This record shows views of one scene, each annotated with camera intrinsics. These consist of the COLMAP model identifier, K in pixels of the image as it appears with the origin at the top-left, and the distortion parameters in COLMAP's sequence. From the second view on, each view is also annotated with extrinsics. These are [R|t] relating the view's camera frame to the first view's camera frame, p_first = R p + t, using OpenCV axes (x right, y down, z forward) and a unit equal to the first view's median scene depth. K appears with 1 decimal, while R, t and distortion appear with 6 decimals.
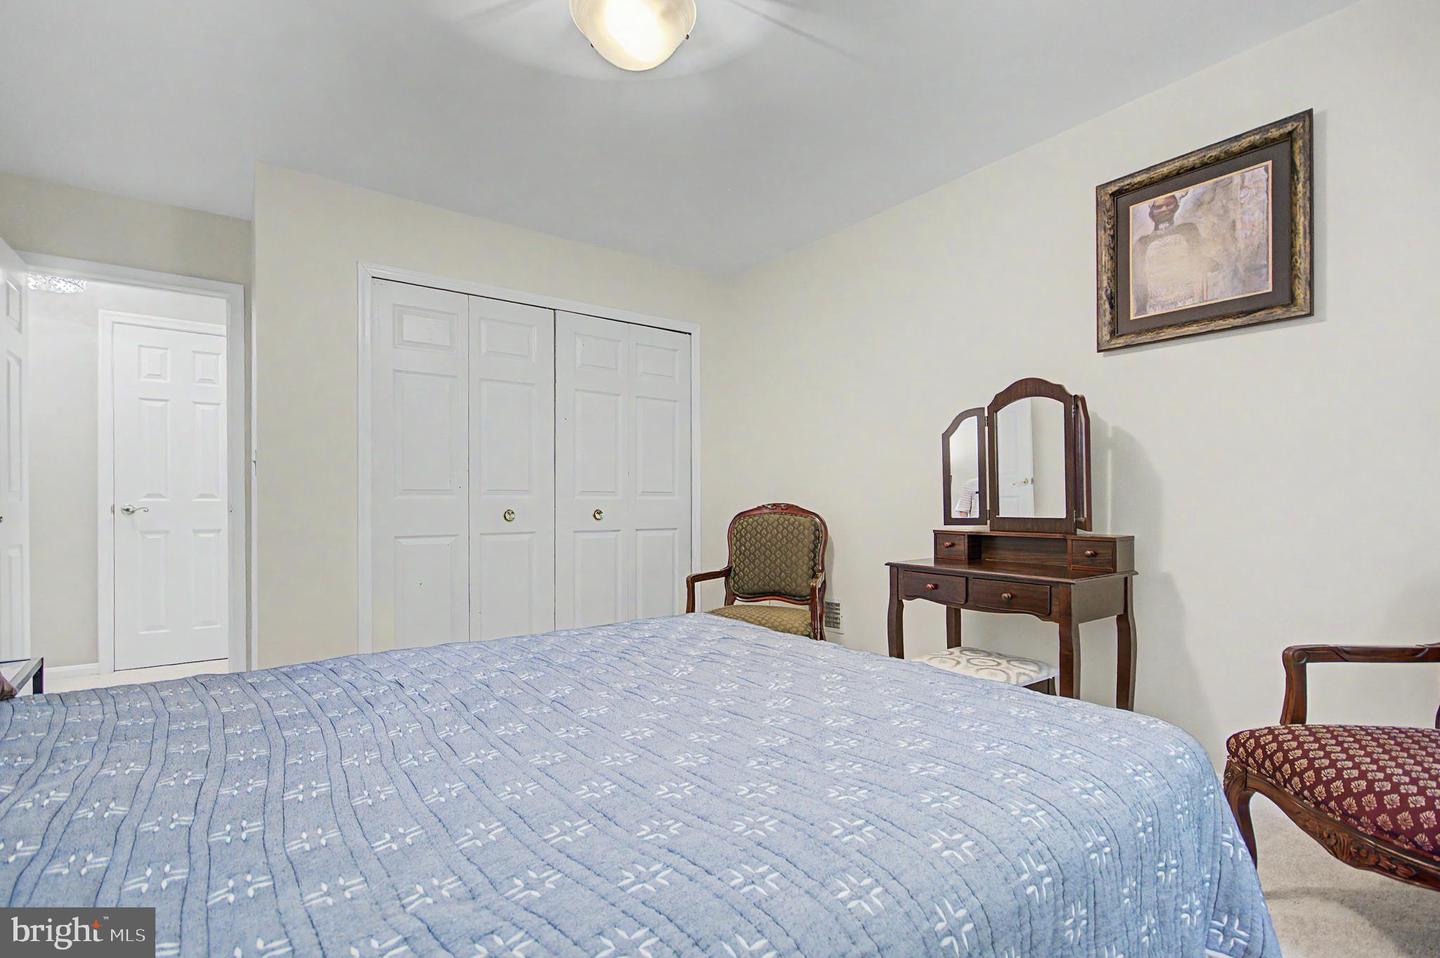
lens RADIAL K [[653.3, 0, 718.5], [0, 653.3, 502.7], [0, 0, 1]] dist [0.000357, 0.000163]
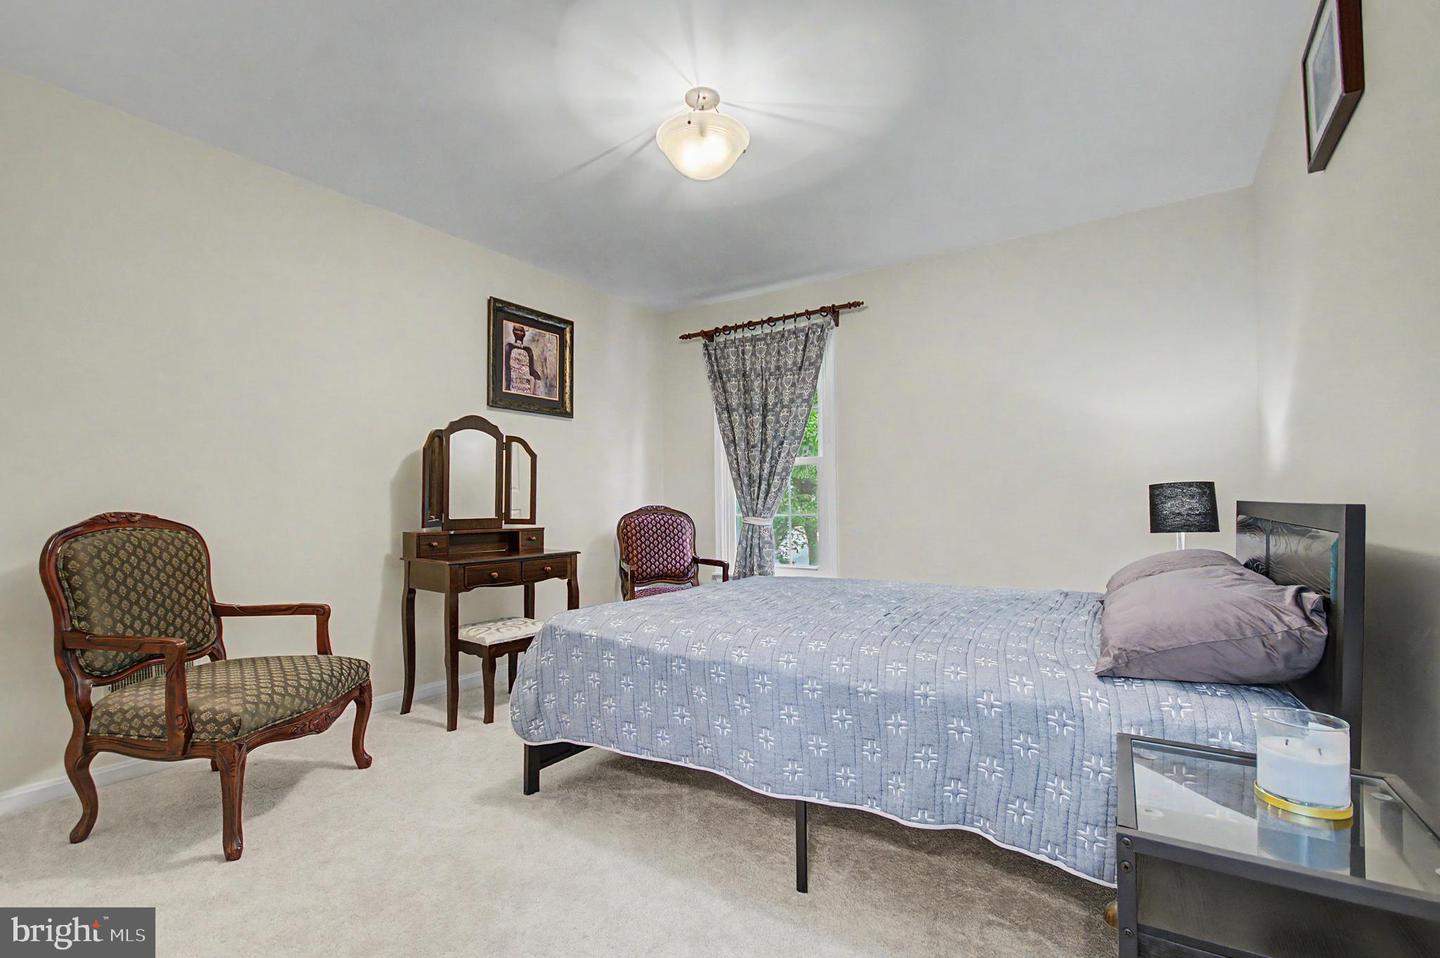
lens RADIAL K [[653.3, 0, 718.5], [0, 653.3, 502.7], [0, 0, 1]] dist [0.000357, 0.000163]
pose [[-0.336709, 0.008531, 0.941570, -1.037489], [0.010795, 0.999928, -0.005199, 0.000650], [-0.941547, 0.008414, -0.336777, 1.063508]]
